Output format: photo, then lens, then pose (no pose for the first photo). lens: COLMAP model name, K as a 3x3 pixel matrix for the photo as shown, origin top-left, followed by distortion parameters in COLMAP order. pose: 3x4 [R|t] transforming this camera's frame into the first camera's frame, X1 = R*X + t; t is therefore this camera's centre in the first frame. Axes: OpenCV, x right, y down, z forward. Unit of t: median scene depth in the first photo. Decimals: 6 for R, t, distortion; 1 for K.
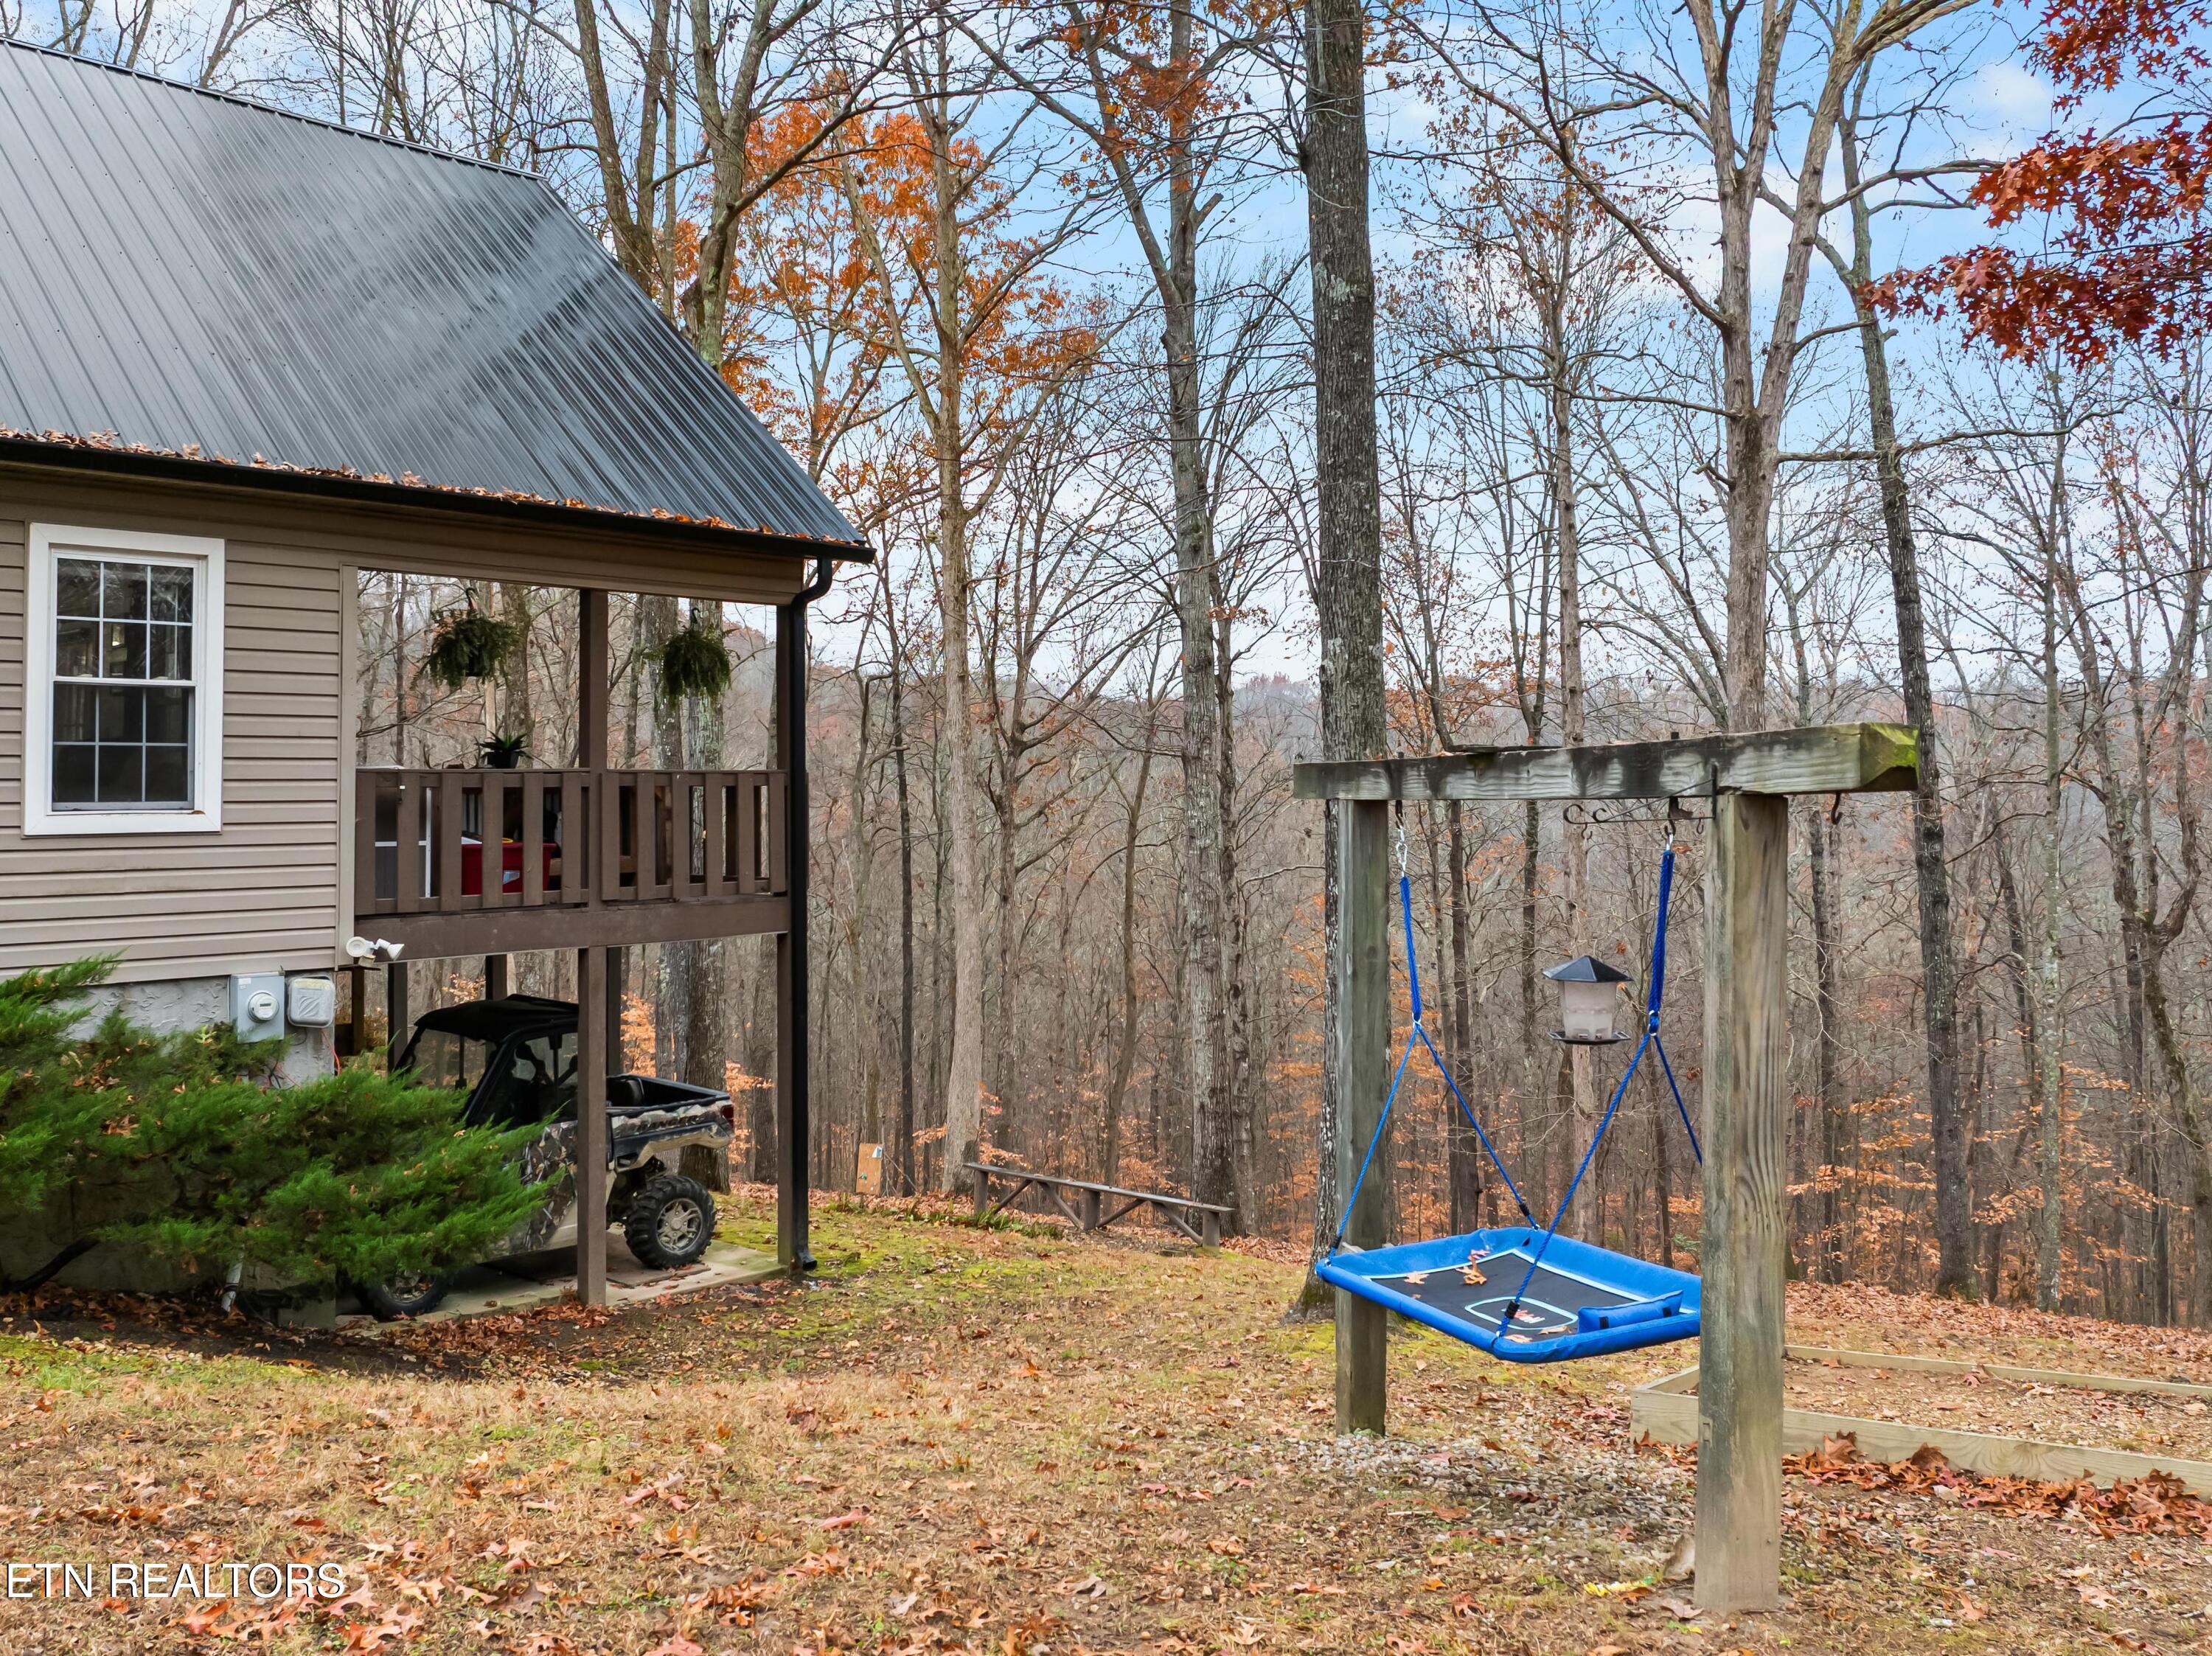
lens RADIAL K [[1790.8, 0, 1107.6], [0, 1790.8, 787.6], [0, 0, 1]] dist [-0.036575, -0.004963]
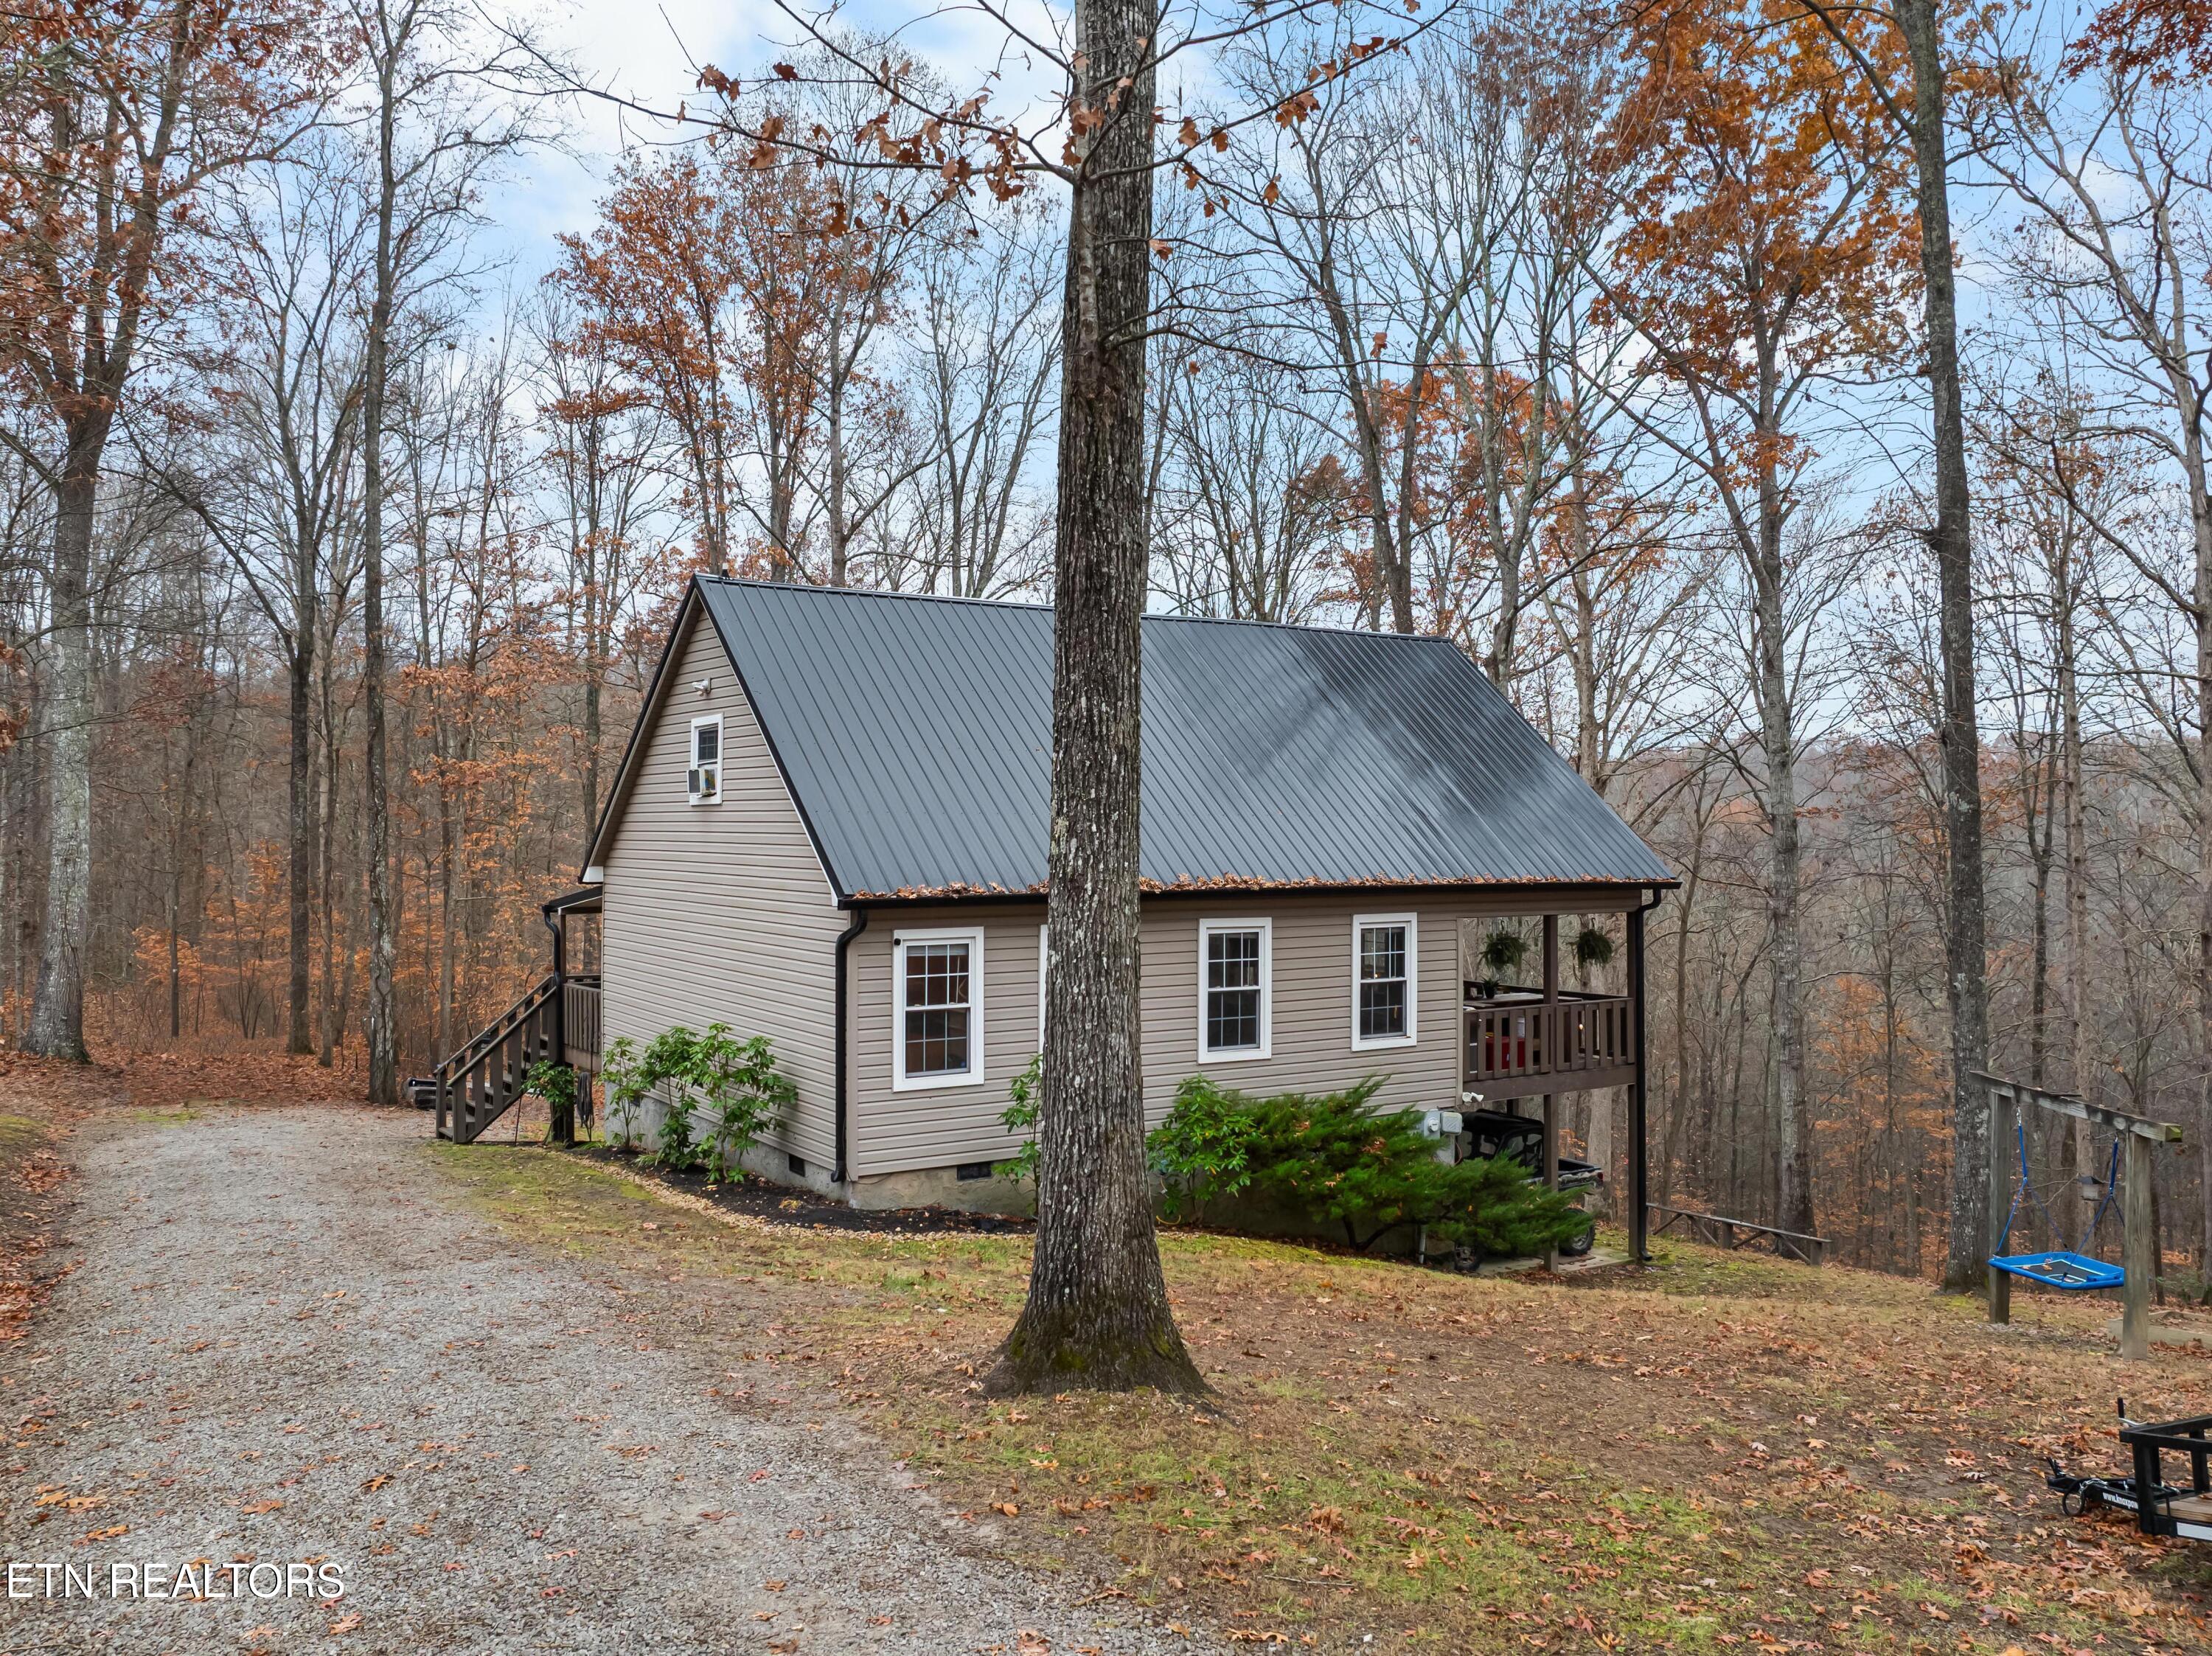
lens RADIAL K [[1790.8, 0, 1107.6], [0, 1790.8, 787.6], [0, 0, 1]] dist [-0.036575, -0.004963]
pose [[0.970653, -0.000248, -0.240485, -0.288494], [-0.001519, 0.999973, -0.007160, -0.237374], [0.240480, 0.007315, 0.970626, -1.061250]]
